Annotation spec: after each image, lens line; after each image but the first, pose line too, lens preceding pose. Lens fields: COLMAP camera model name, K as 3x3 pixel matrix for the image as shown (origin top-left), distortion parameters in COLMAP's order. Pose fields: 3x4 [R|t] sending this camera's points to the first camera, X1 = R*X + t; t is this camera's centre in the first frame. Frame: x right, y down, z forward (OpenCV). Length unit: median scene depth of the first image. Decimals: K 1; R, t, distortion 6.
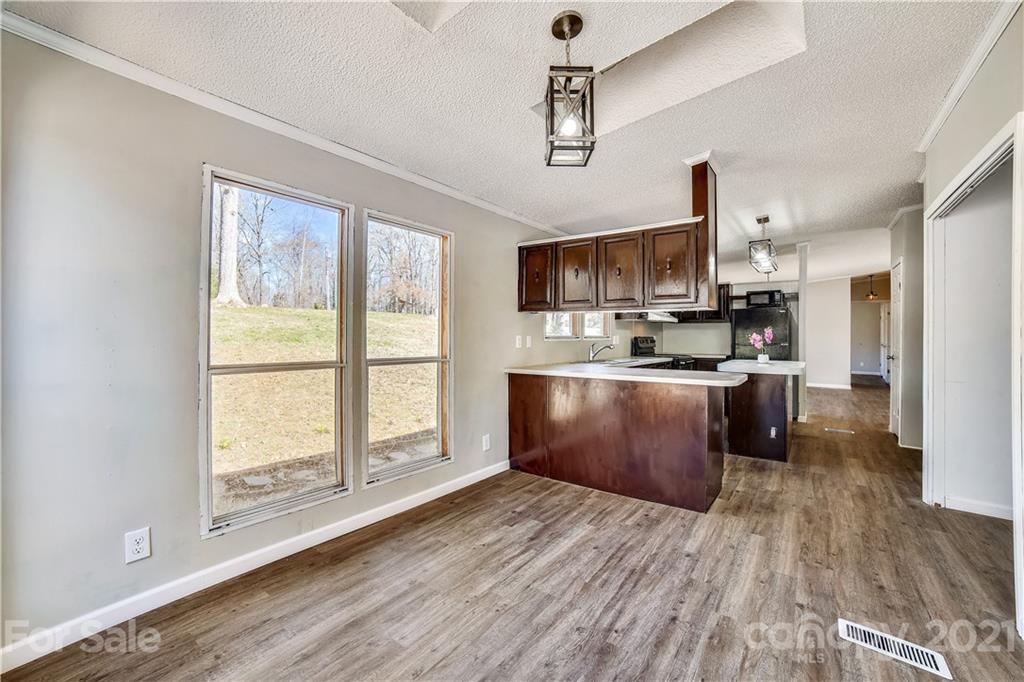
lens RADIAL K [[450.6, 0, 492.3], [0, 450.6, 336.6], [0, 0, 1]] dist [-0.029621, 0.001129]
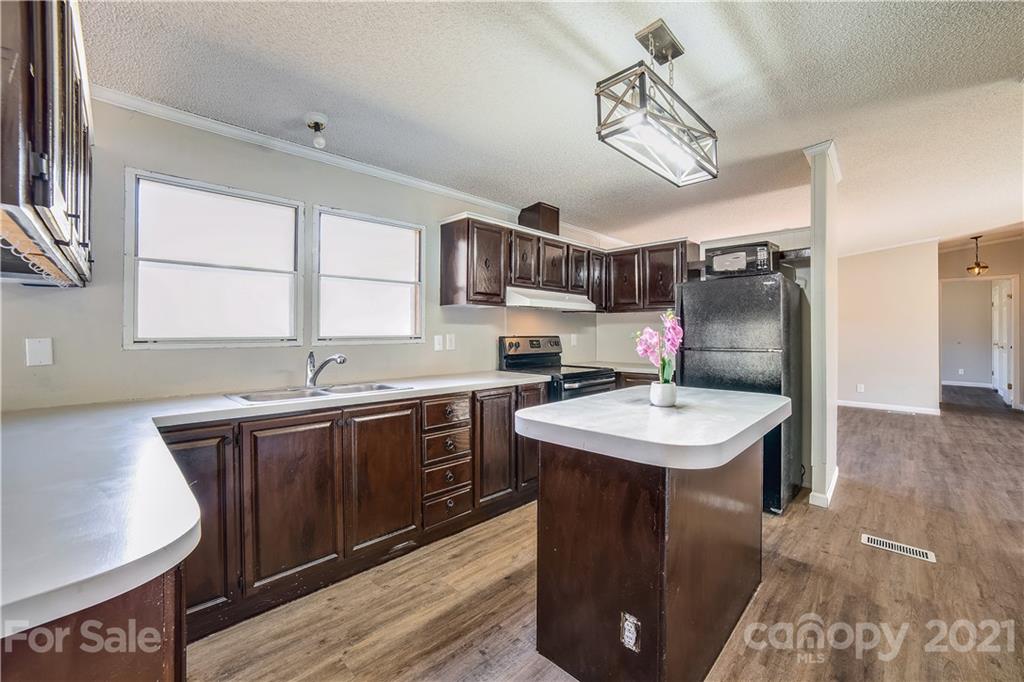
lens RADIAL K [[405.2, 0, 506.5], [0, 405.2, 332.9], [0, 0, 1]] dist [-0.070080, 0.018760]
pose [[0.984076, -0.008620, -0.177538, 0.301114], [0.008152, 0.999961, -0.003368, -0.002057], [0.177560, 0.001867, 0.984108, 0.355443]]
